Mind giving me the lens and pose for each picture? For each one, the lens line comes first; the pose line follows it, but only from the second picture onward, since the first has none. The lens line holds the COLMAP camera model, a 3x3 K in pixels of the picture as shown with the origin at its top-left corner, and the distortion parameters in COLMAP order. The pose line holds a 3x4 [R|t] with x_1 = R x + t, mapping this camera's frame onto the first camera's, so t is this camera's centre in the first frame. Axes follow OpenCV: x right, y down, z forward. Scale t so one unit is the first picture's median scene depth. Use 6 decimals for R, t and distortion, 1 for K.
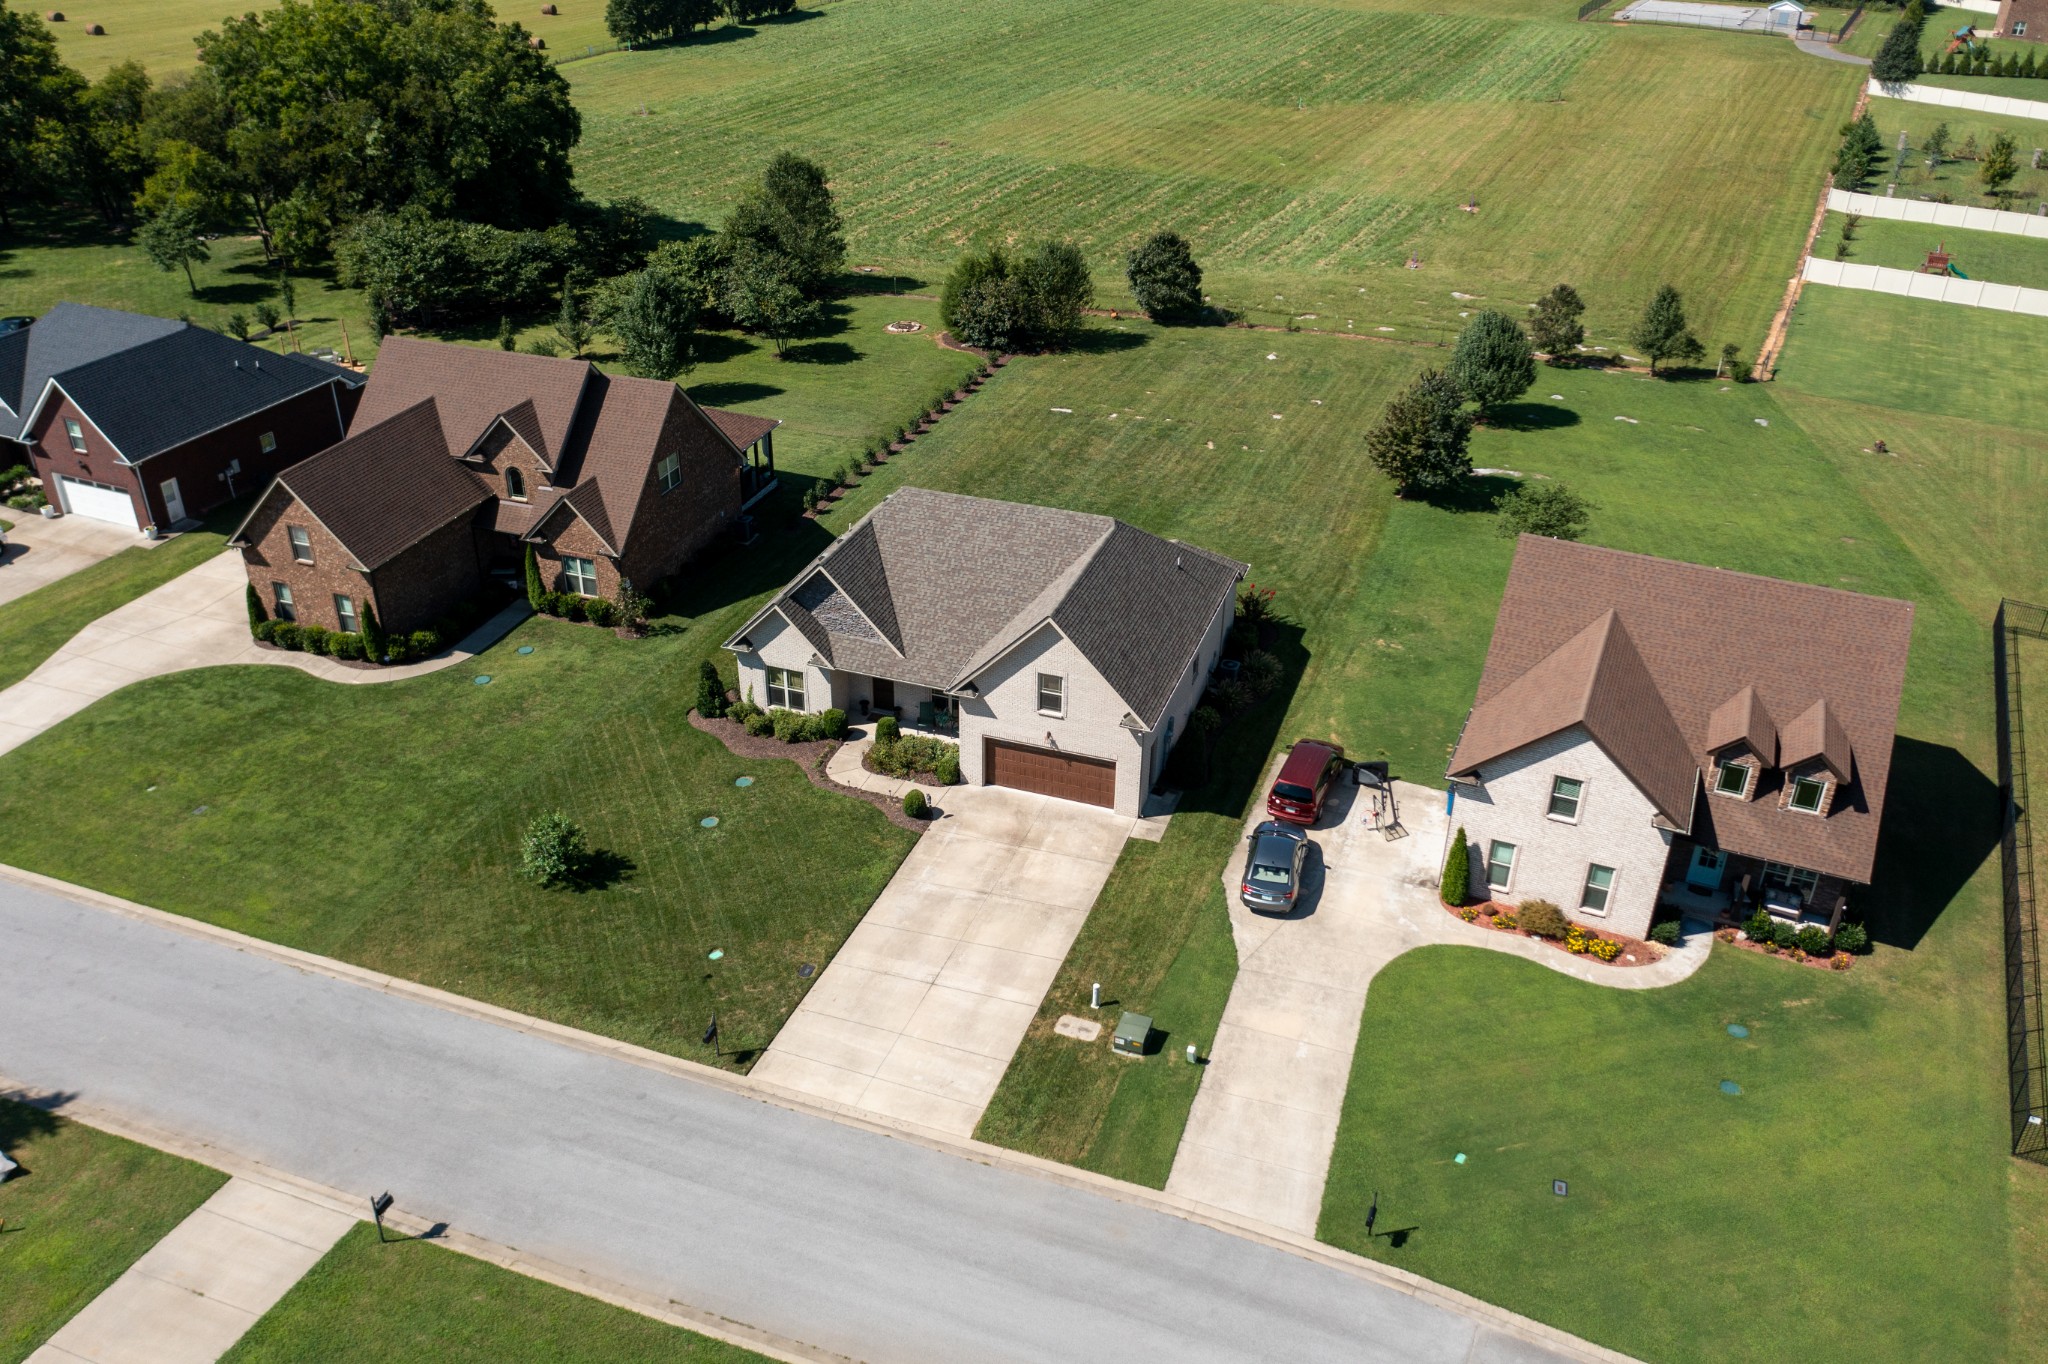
lens RADIAL K [[1617.2, 0, 1021.7], [0, 1617.2, 679.9], [0, 0, 1]] dist [-0.030684, -0.005028]
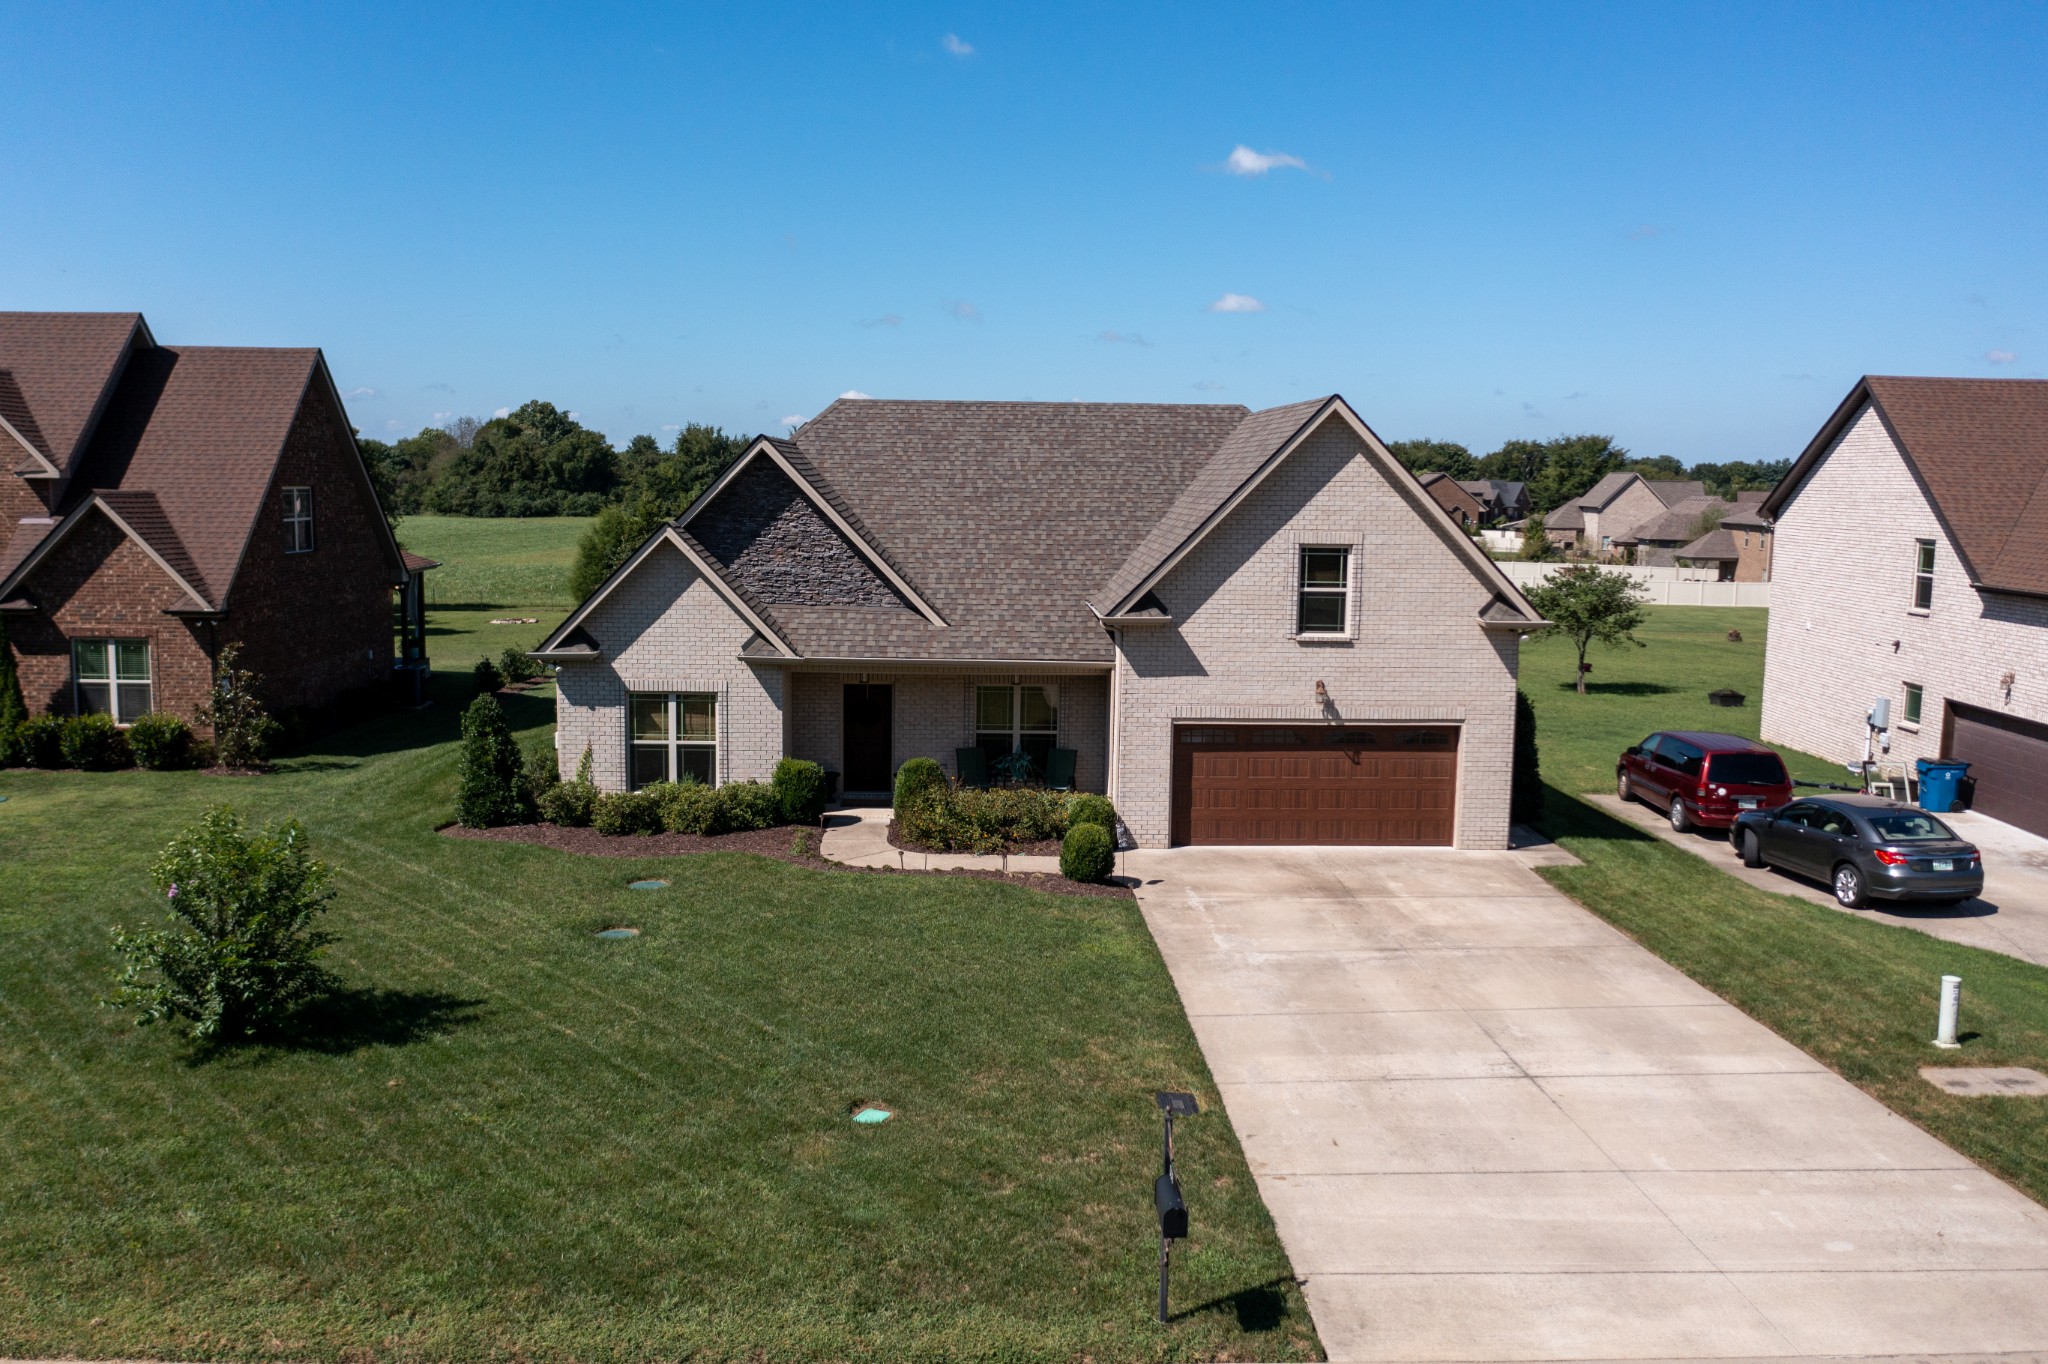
lens RADIAL K [[1617.2, 0, 1030.3], [0, 1617.2, 685.4], [0, 0, 1]] dist [-0.030684, -0.005028]
pose [[0.928489, -0.045756, 0.368529, -0.223776], [0.182080, 0.921000, -0.344391, 0.170227], [-0.323657, 0.386866, 0.863470, 0.573393]]
